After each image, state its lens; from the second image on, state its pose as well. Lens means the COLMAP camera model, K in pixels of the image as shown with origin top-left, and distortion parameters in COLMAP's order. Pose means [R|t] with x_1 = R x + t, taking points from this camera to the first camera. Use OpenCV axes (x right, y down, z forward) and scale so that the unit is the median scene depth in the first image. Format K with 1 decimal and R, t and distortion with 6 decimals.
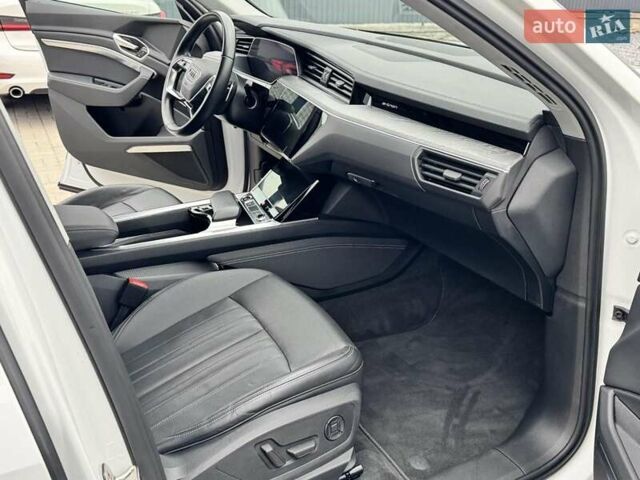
lens RADIAL K [[627.6, 0, 317.3], [0, 627.6, 243.9], [0, 0, 1]] dist [0.182448, -0.382455]
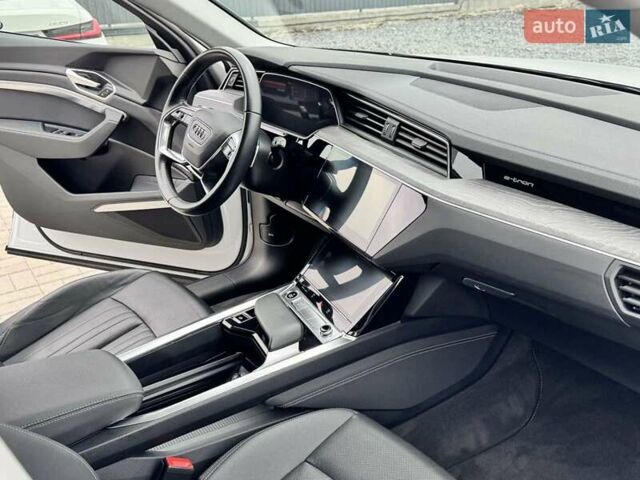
lens RADIAL K [[627.6, 0, 317.3], [0, 627.6, 243.9], [0, 0, 1]] dist [0.182448, -0.382455]
pose [[0.991436, -0.089998, 0.094628, -0.137315], [0.087843, 0.995776, 0.026710, -0.139761], [-0.096633, -0.018169, 0.995154, 0.228915]]
